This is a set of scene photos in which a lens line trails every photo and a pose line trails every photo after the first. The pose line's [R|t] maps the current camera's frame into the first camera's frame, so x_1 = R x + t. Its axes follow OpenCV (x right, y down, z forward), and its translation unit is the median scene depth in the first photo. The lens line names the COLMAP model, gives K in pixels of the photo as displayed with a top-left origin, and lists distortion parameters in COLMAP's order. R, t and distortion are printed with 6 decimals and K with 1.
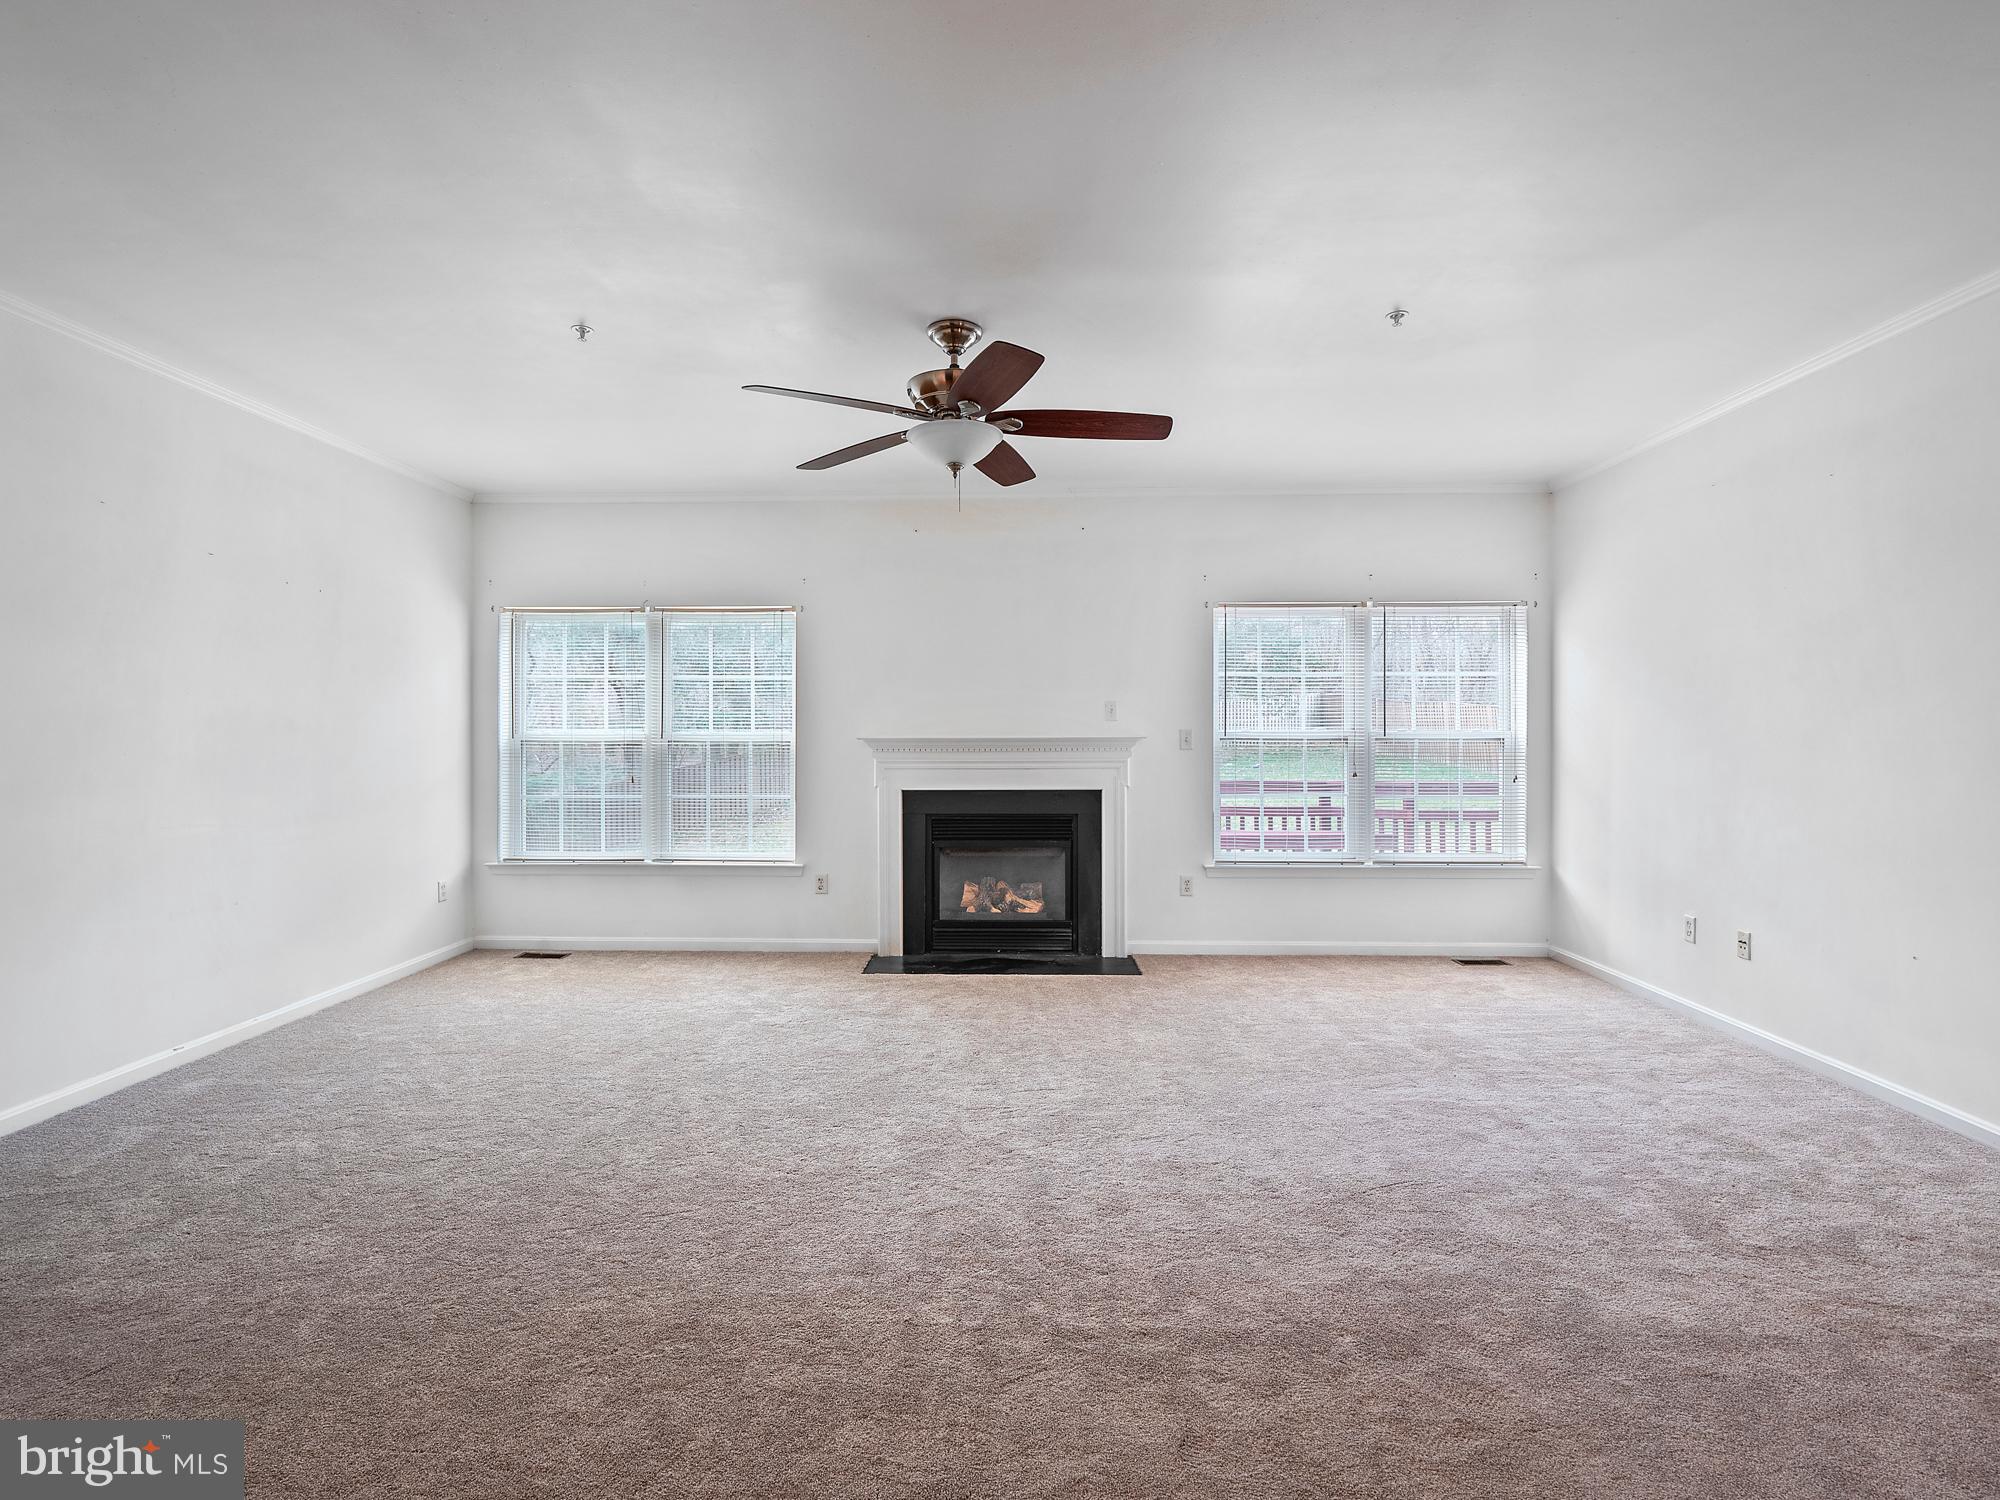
lens RADIAL K [[983.3, 0, 991.3], [0, 983.3, 752.1], [0, 0, 1]] dist [-0.004796, -0.008245]
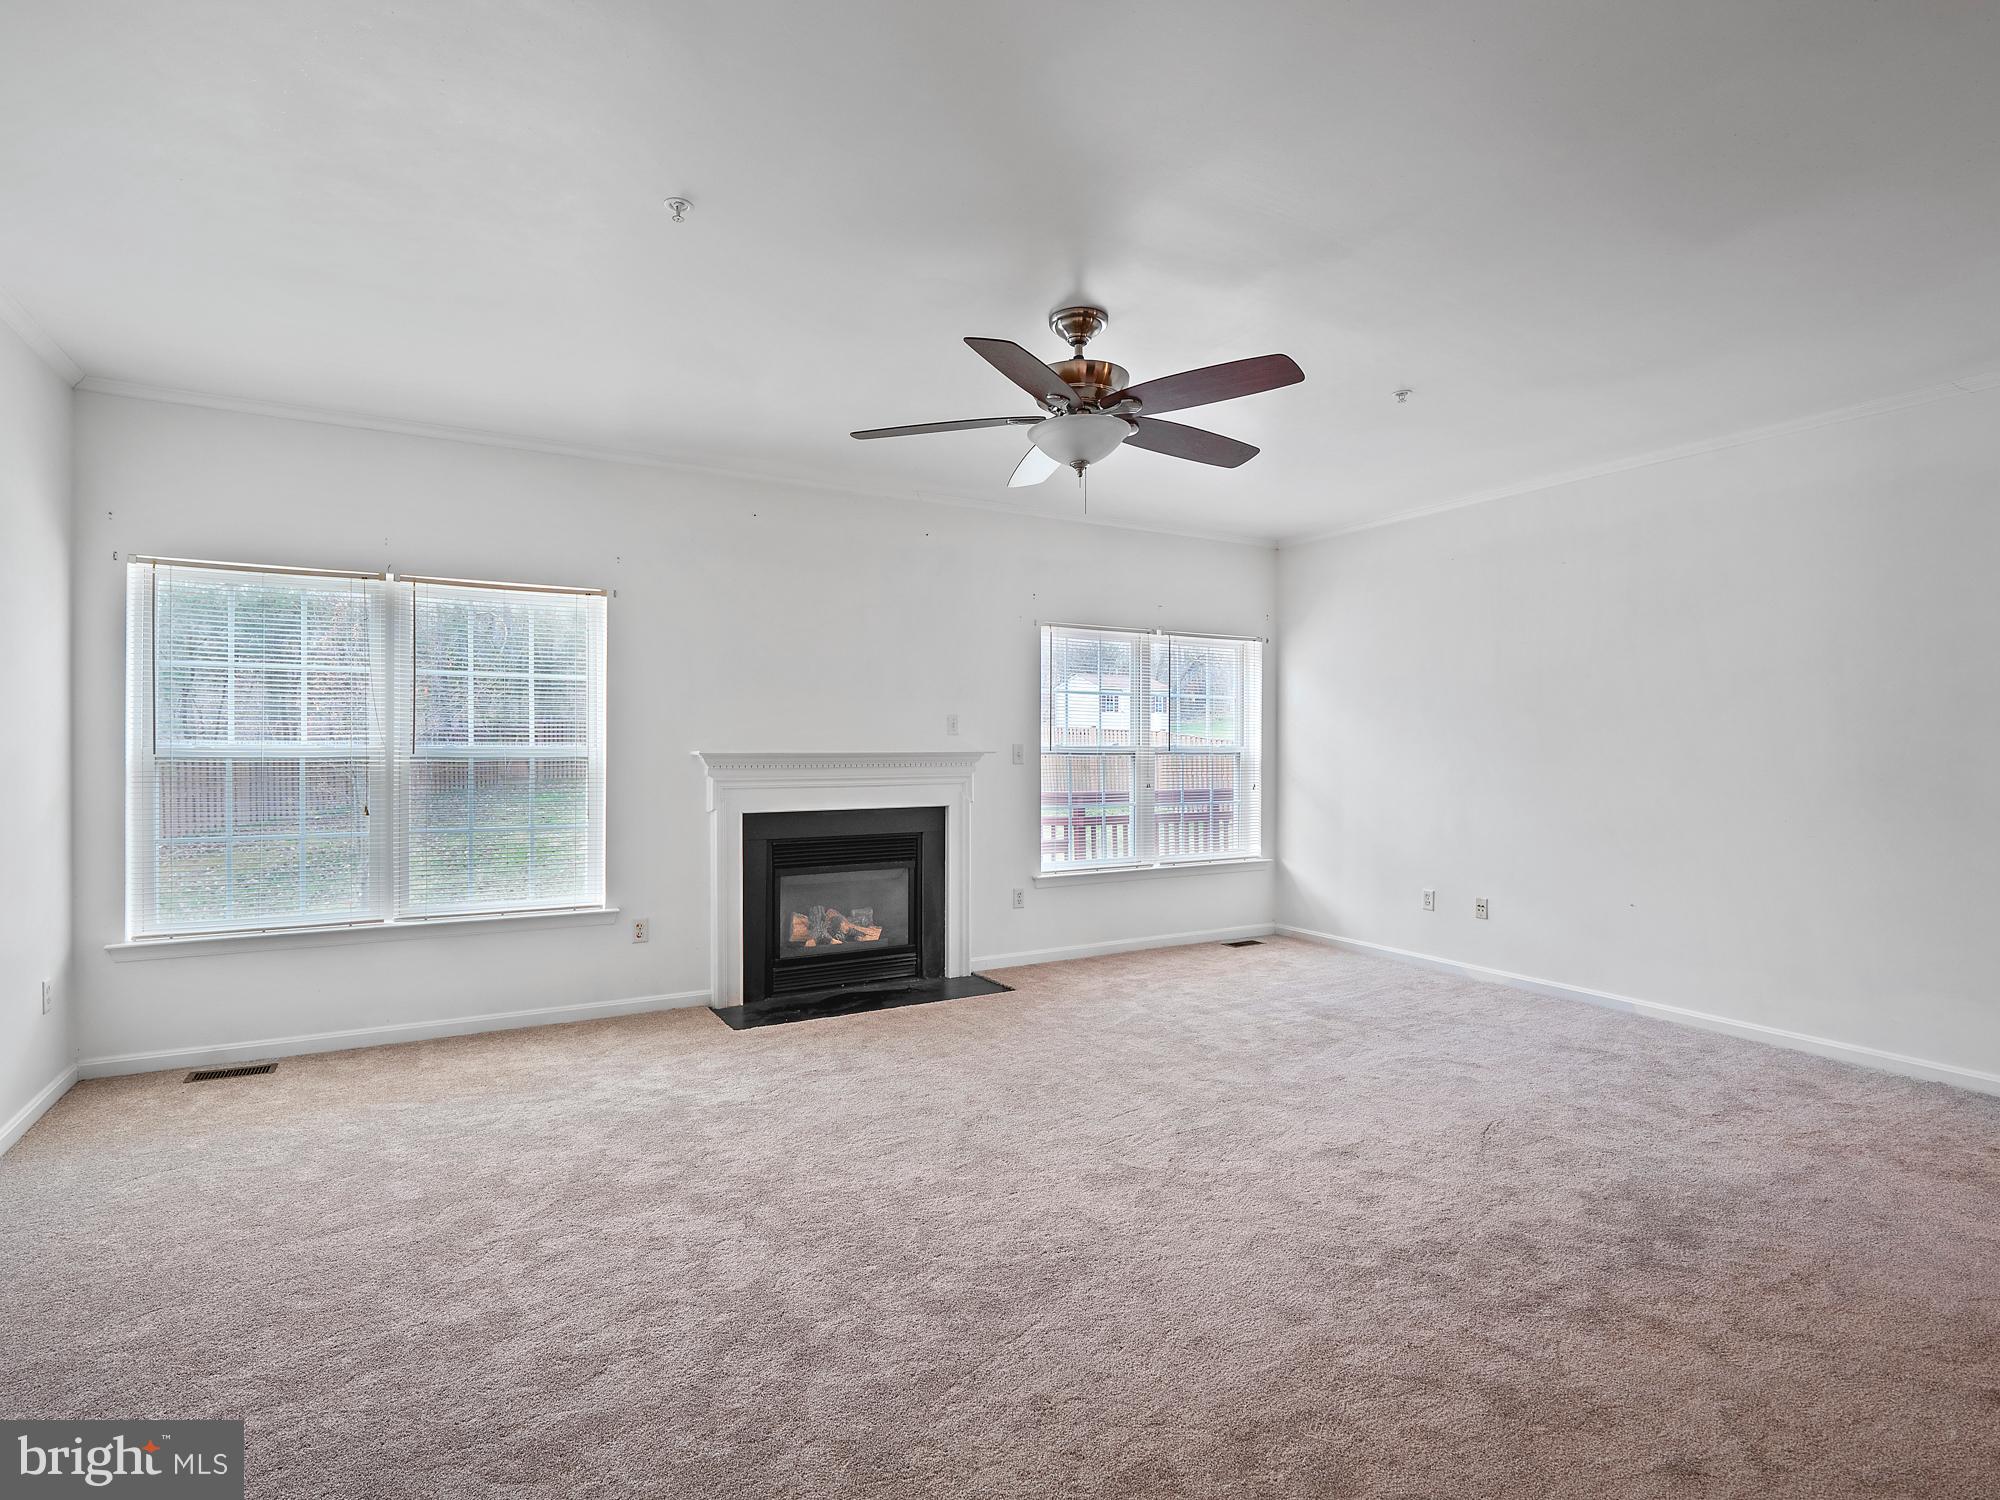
lens RADIAL K [[994.5, 0, 985.3], [0, 994.5, 762.0], [0, 0, 1]] dist [0.000031, -0.011839]
pose [[0.852540, -0.005638, 0.522632, -0.368464], [0.007940, 0.999966, -0.002166, -0.002707], [-0.522602, 0.005996, 0.852556, 0.142352]]
